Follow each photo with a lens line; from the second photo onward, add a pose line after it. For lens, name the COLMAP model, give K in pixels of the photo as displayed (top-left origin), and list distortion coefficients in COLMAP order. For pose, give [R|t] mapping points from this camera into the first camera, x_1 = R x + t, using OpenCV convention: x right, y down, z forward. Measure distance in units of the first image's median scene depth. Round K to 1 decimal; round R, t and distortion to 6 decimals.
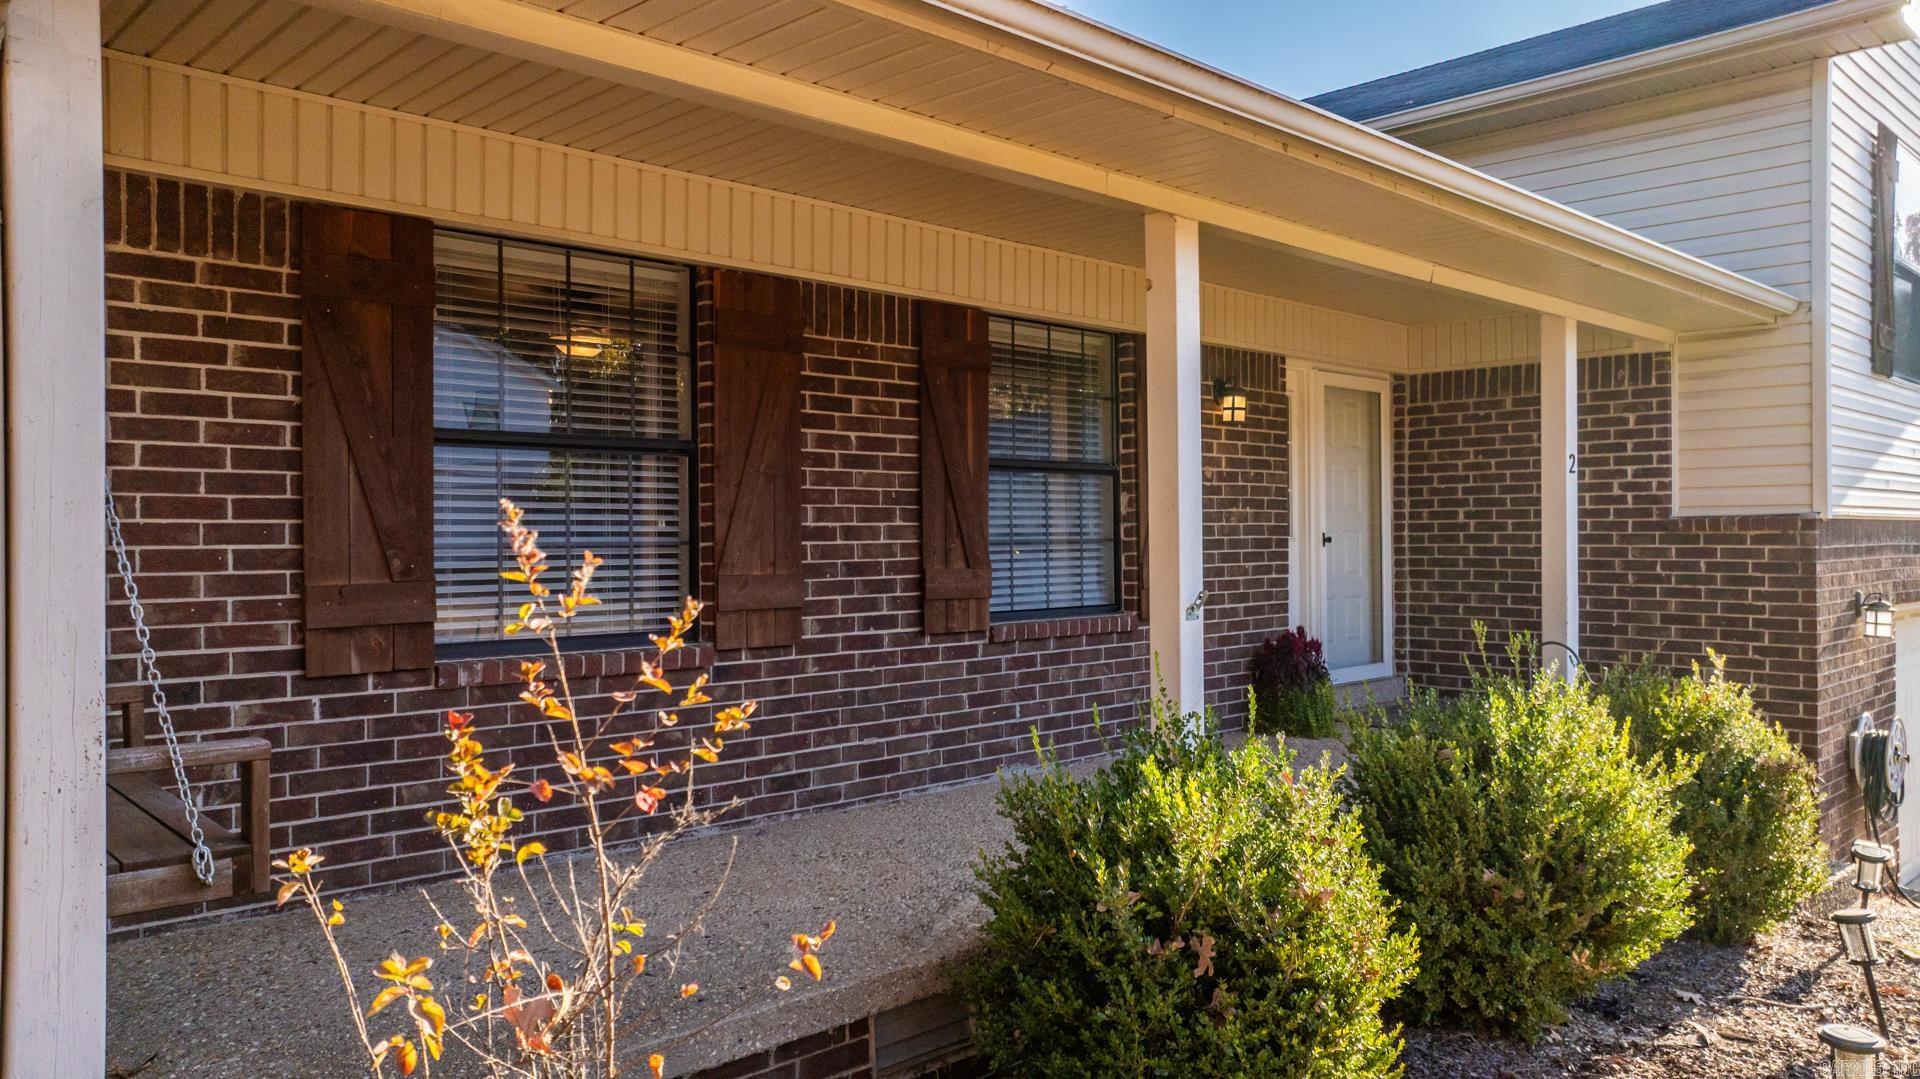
lens RADIAL K [[1359.2, 0, 956.9], [0, 1359.2, 542.3], [0, 0, 1]] dist [-0.020630, -0.012475]
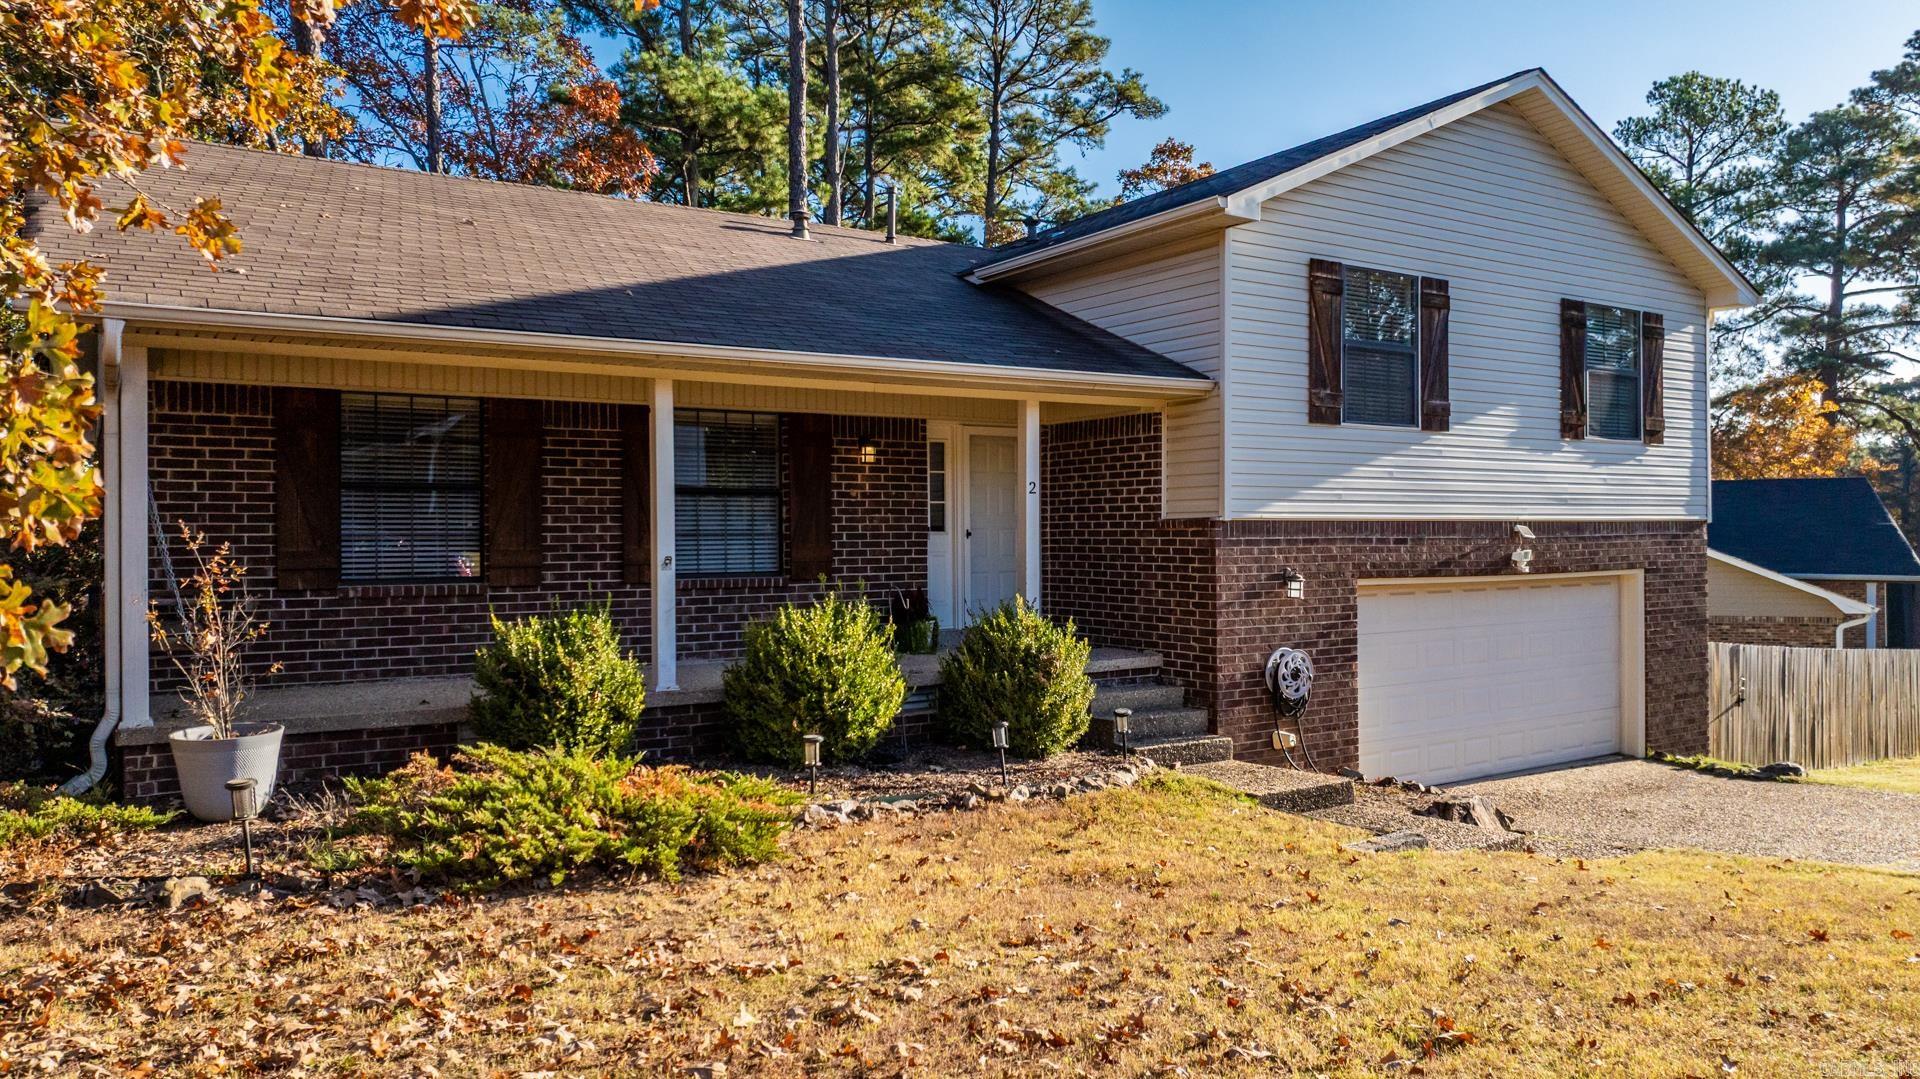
lens RADIAL K [[1359.2, 0, 965.9], [0, 1359.2, 530.5], [0, 0, 1]] dist [-0.020630, -0.012475]
pose [[0.980082, 0.000828, -0.198592, 0.655329], [-0.002243, 0.999974, -0.006897, 0.005662], [0.198581, 0.007205, 0.980058, -0.602322]]
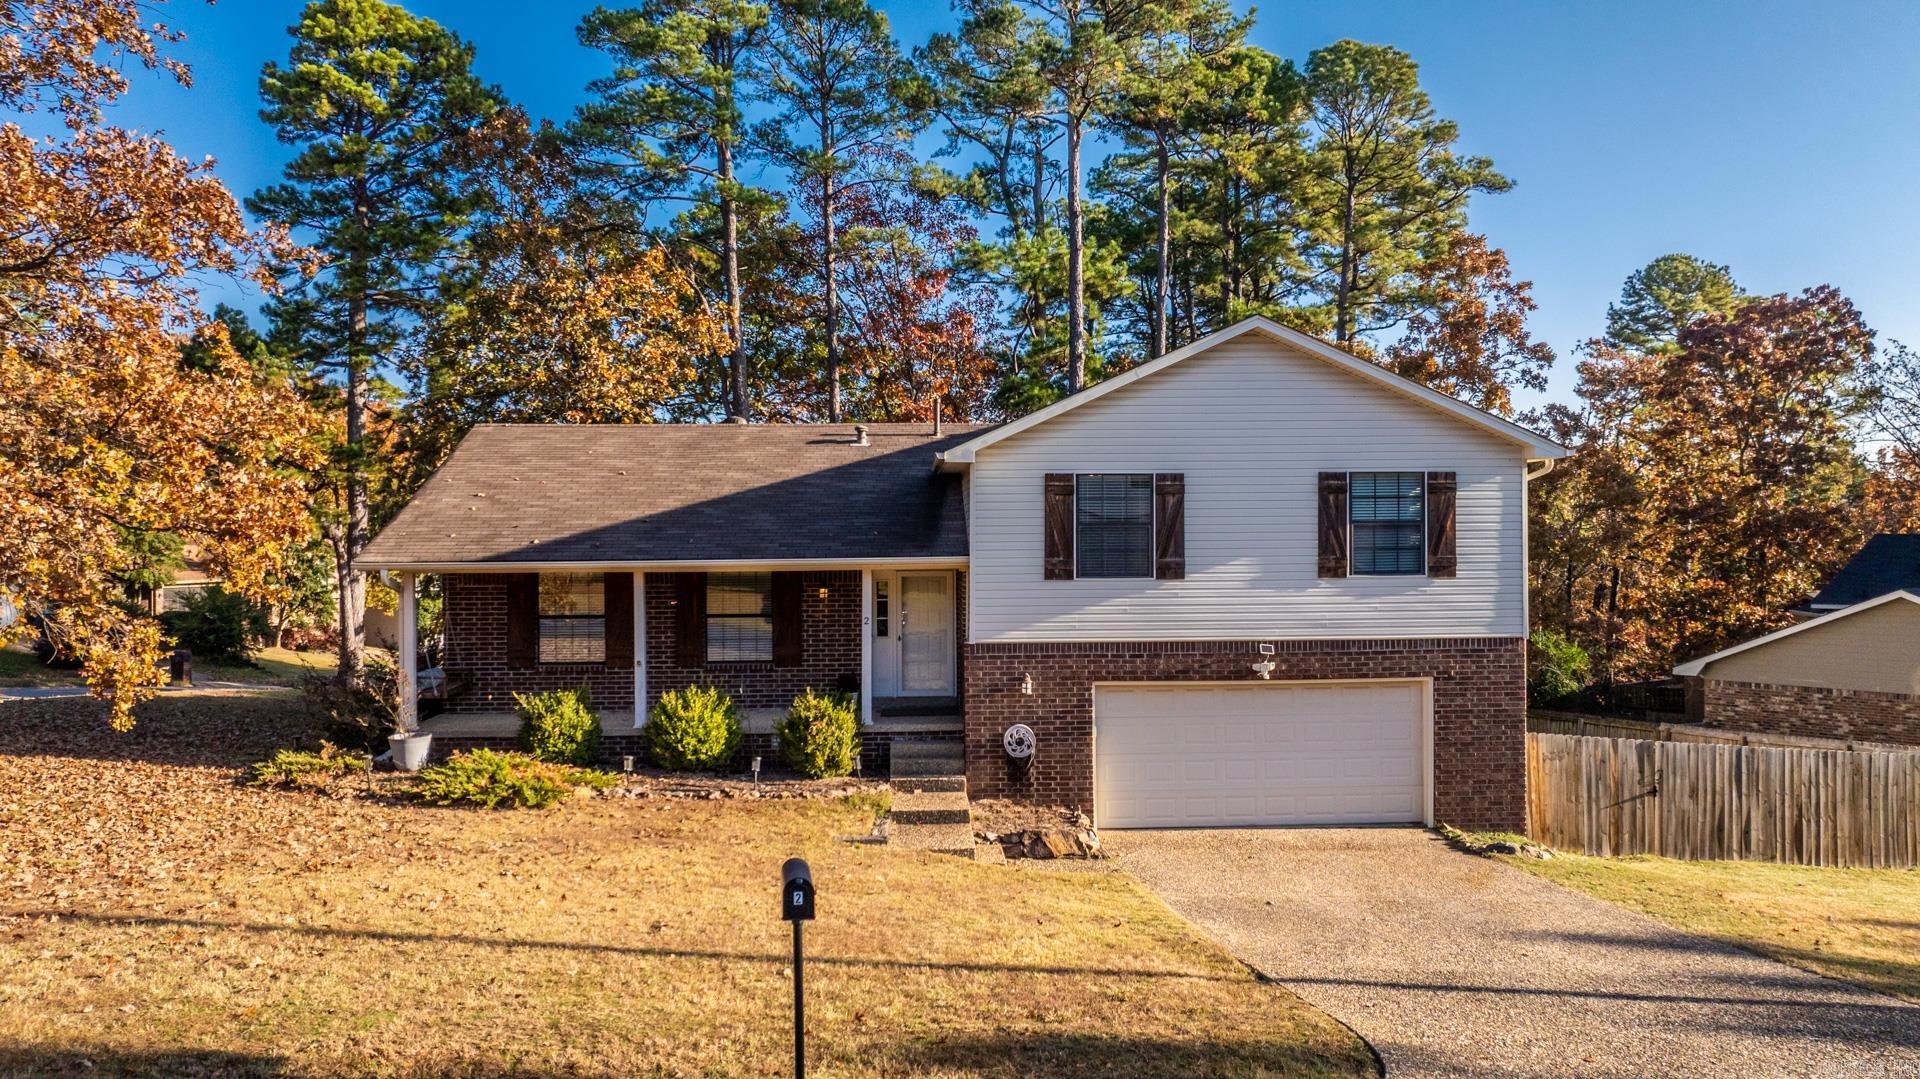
lens RADIAL K [[1359.2, 0, 957.4], [0, 1359.2, 538.1], [0, 0, 1]] dist [-0.020630, -0.012475]
pose [[0.743711, 0.004650, -0.668485, 2.318693], [-0.002667, 0.999988, 0.003990, -0.225661], [0.668496, -0.001185, 0.743715, -0.912532]]
